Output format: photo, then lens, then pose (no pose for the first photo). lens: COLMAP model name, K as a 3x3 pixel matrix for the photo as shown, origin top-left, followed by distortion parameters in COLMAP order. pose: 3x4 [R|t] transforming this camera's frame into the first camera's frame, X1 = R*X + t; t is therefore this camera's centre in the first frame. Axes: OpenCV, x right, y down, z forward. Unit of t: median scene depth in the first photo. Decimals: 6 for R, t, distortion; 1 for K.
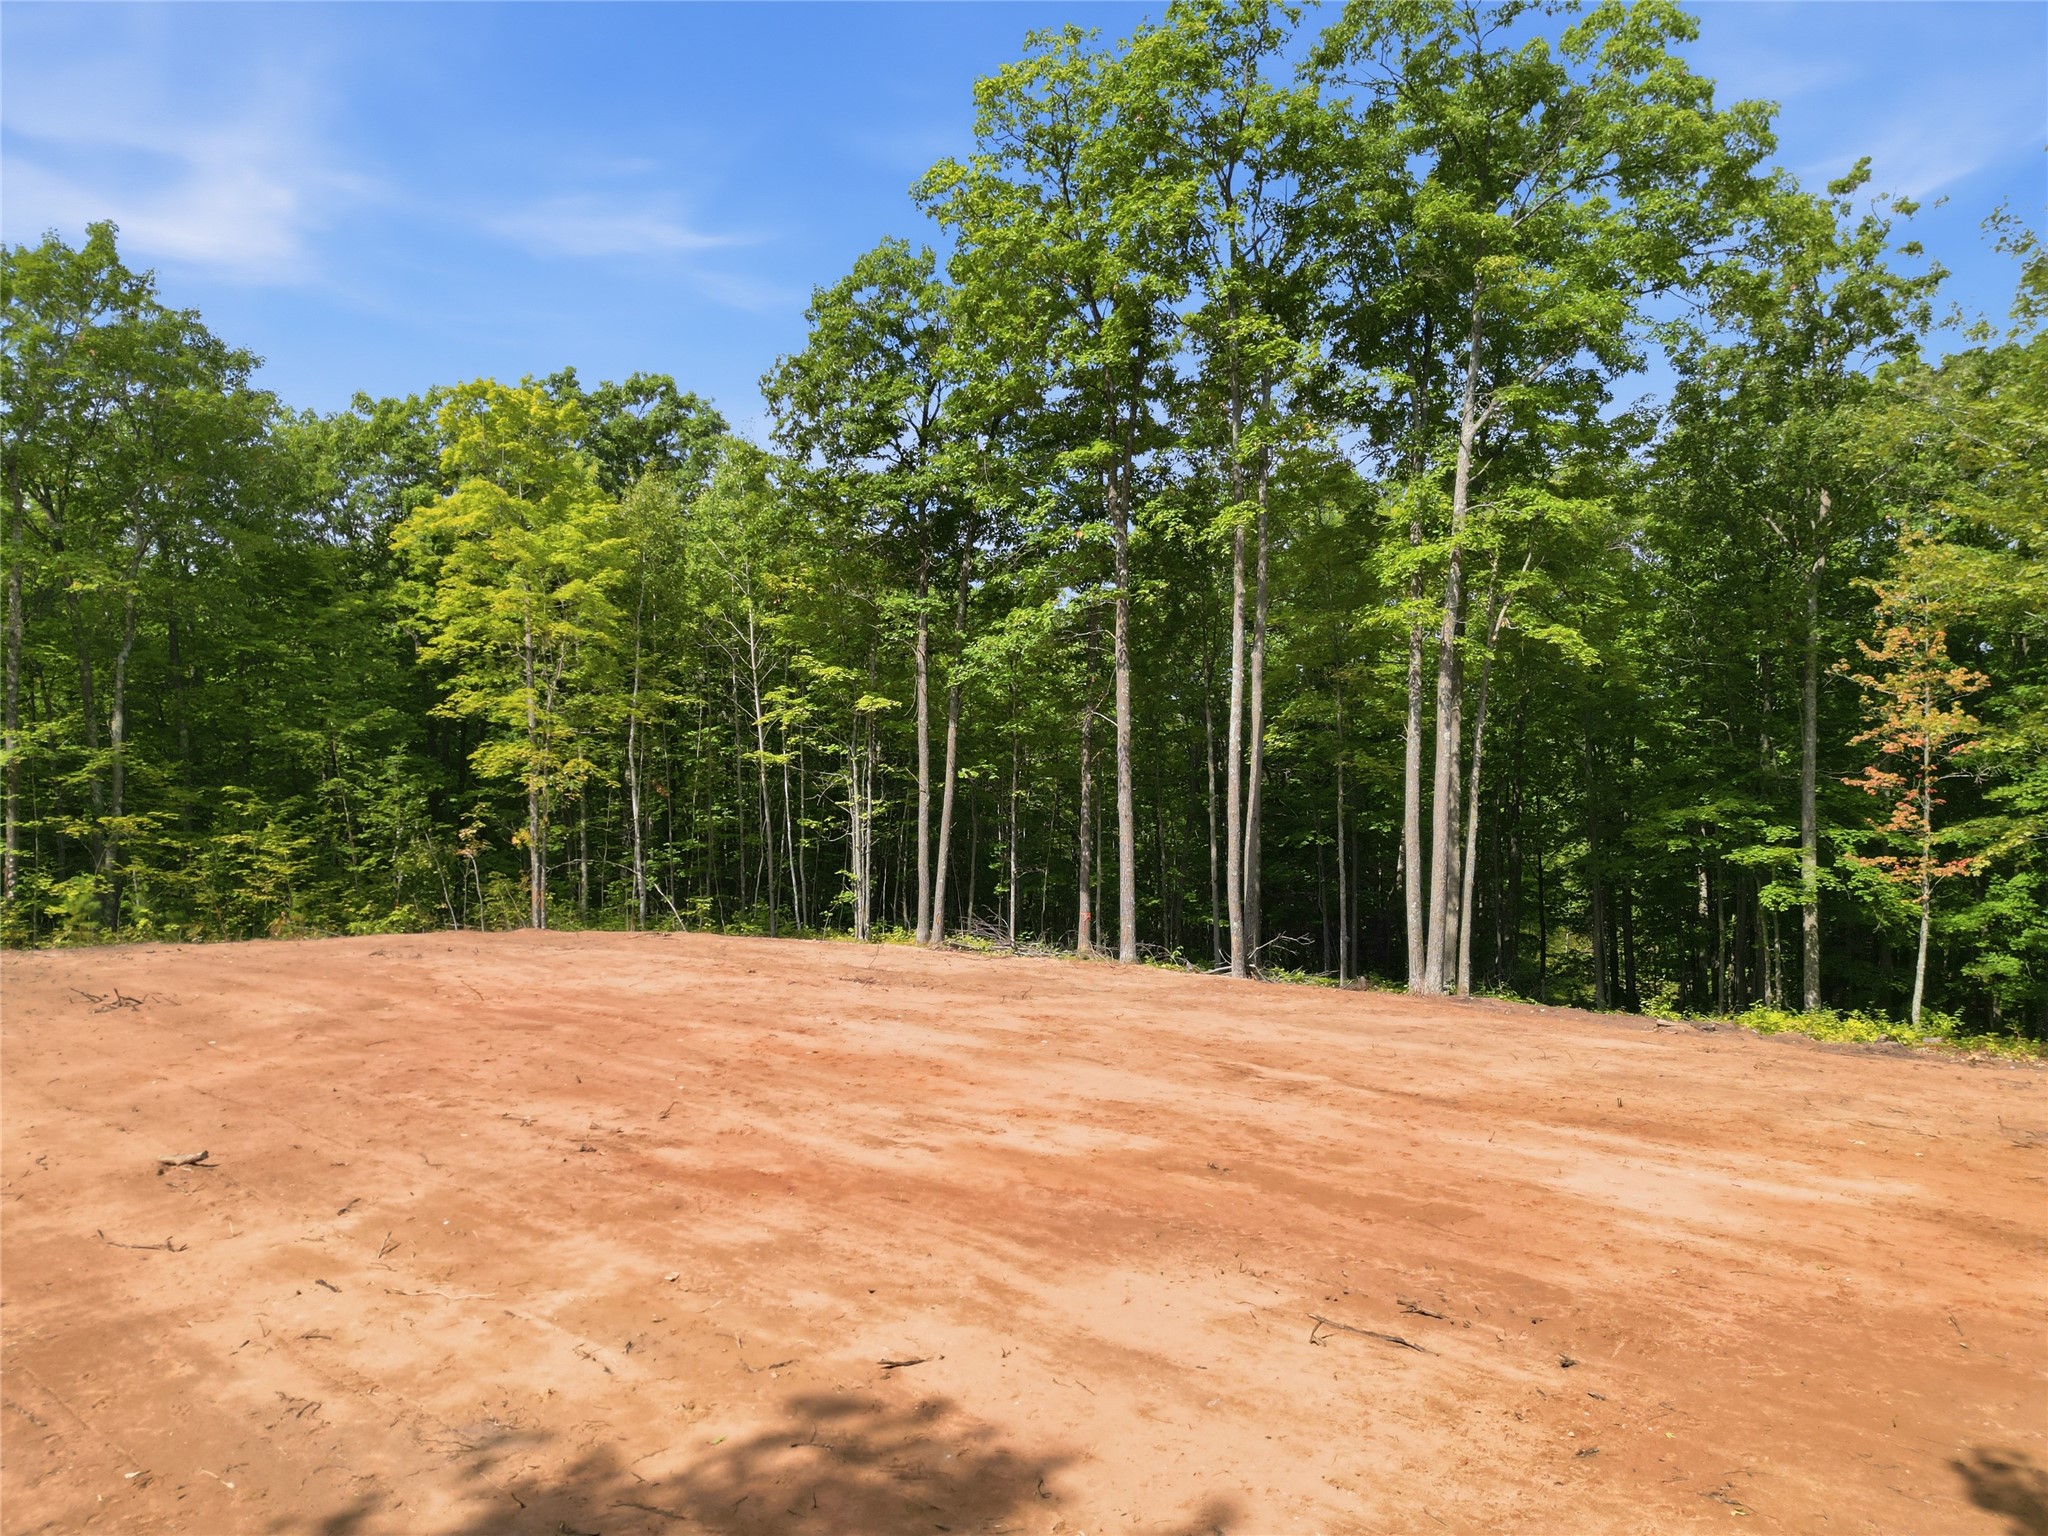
lens RADIAL K [[1419.9, 0, 1020.2], [0, 1419.9, 801.2], [0, 0, 1]] dist [0.061155, -0.001566]
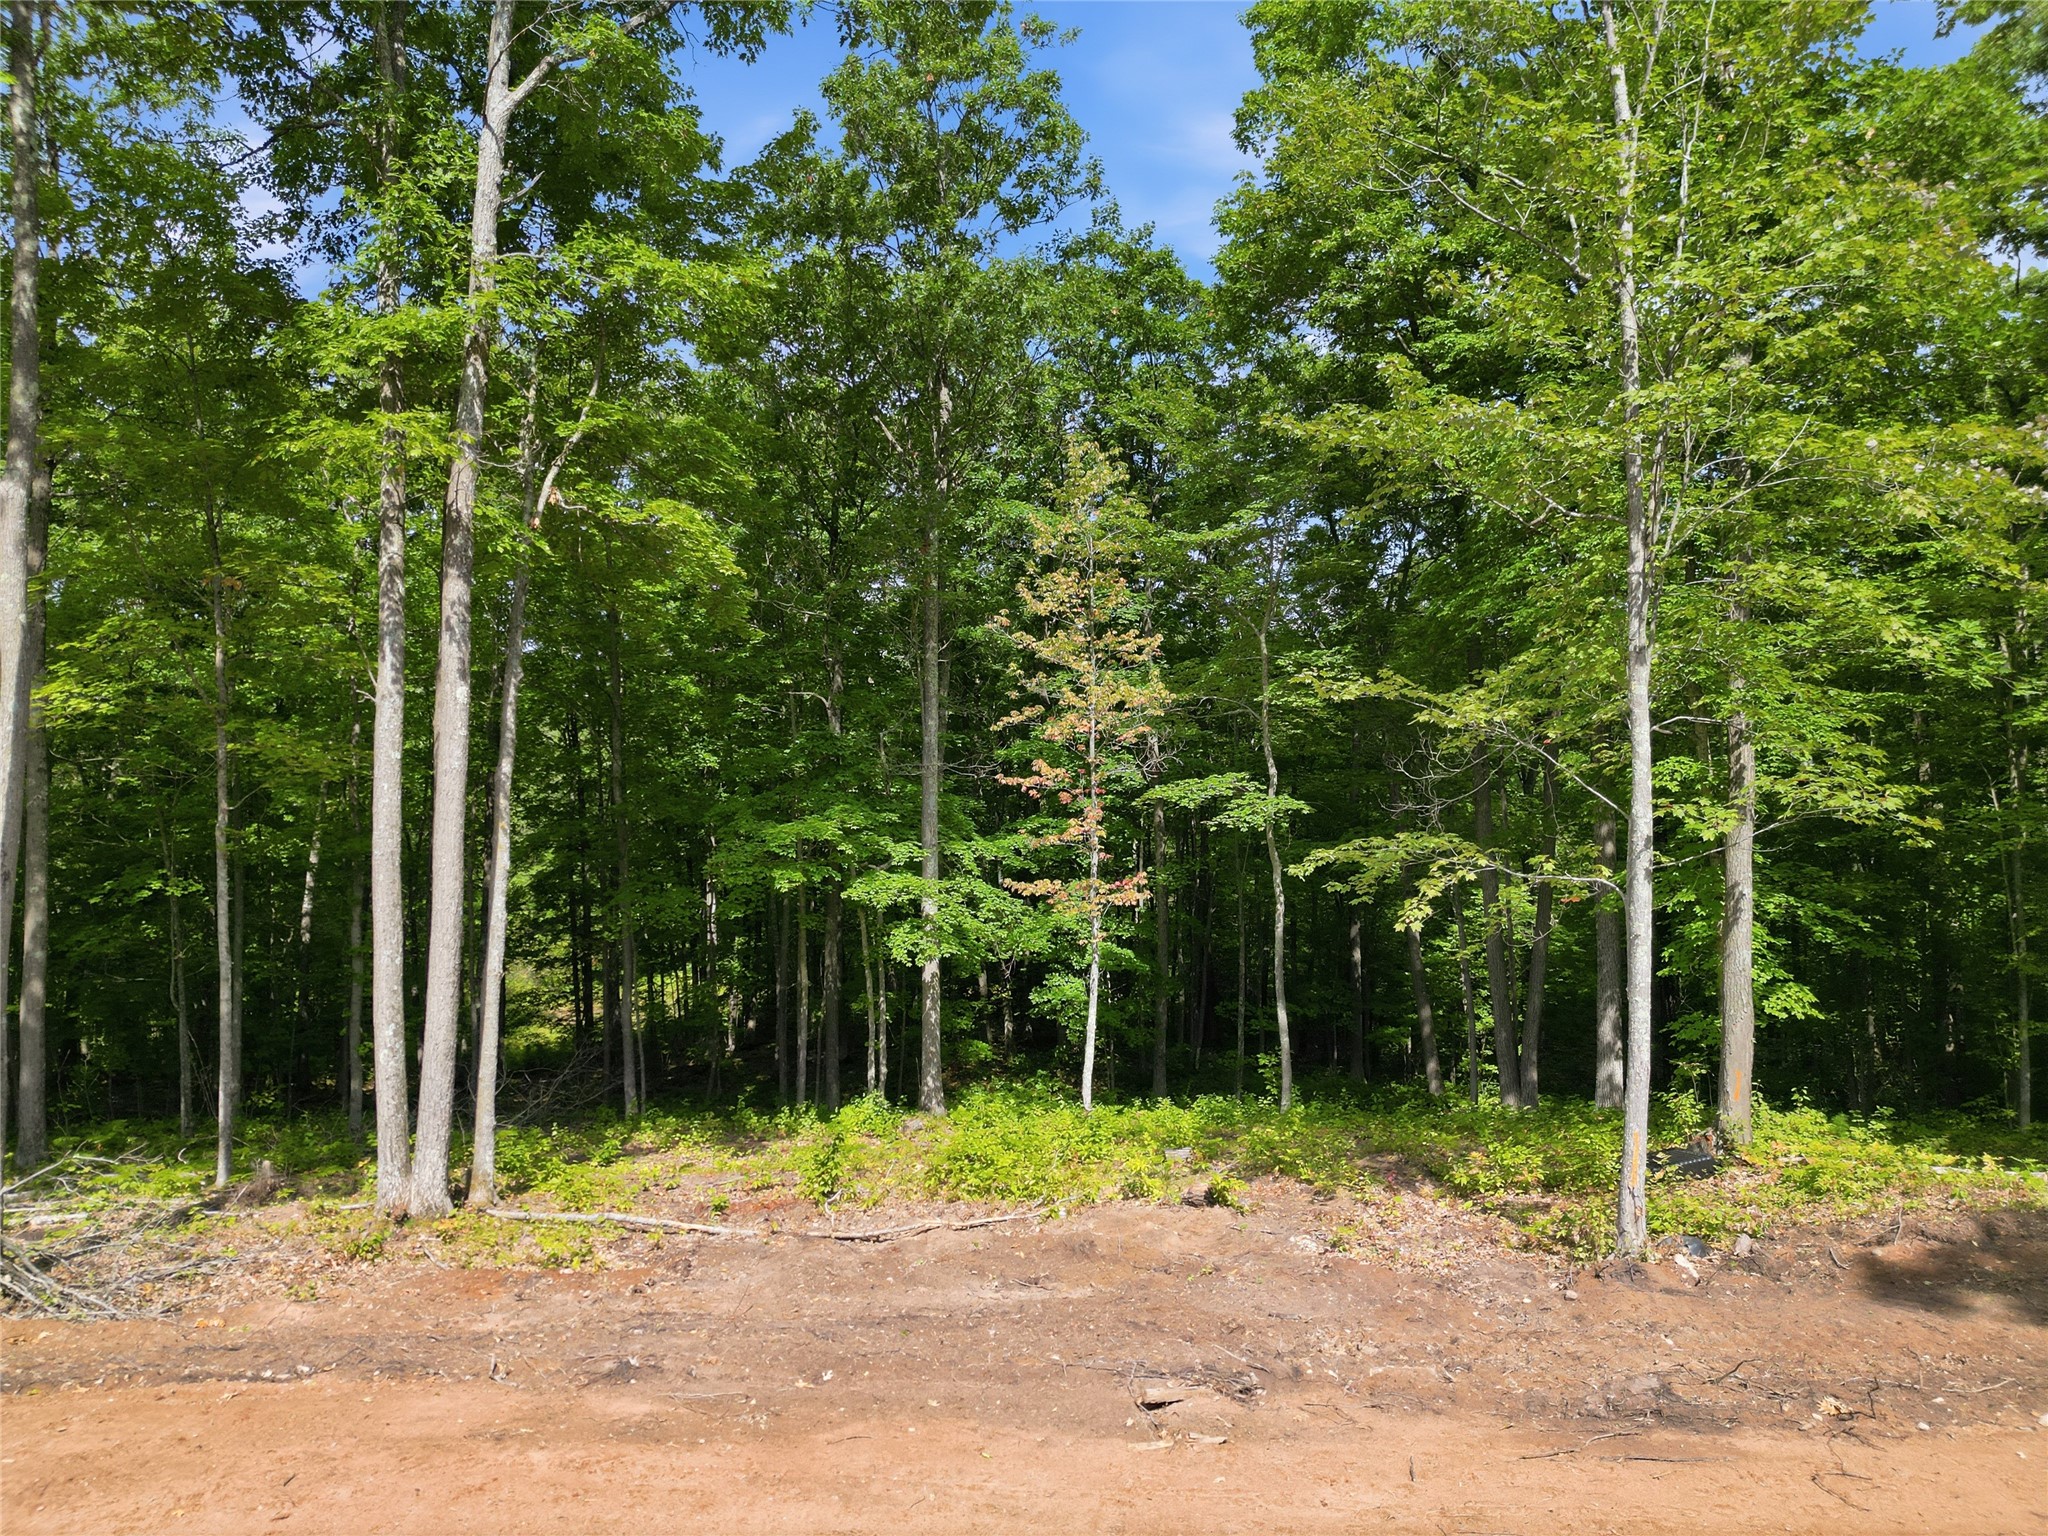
lens RADIAL K [[1408.5, 0, 1024.0], [0, 1408.5, 768.0], [0, 0, 1]] dist [-0.000748, -0.000148]
pose [[0.736938, -0.001568, 0.675958, 0.101585], [0.019262, 0.999640, -0.018680, -0.005963], [-0.675686, 0.026787, 0.736703, 0.470463]]
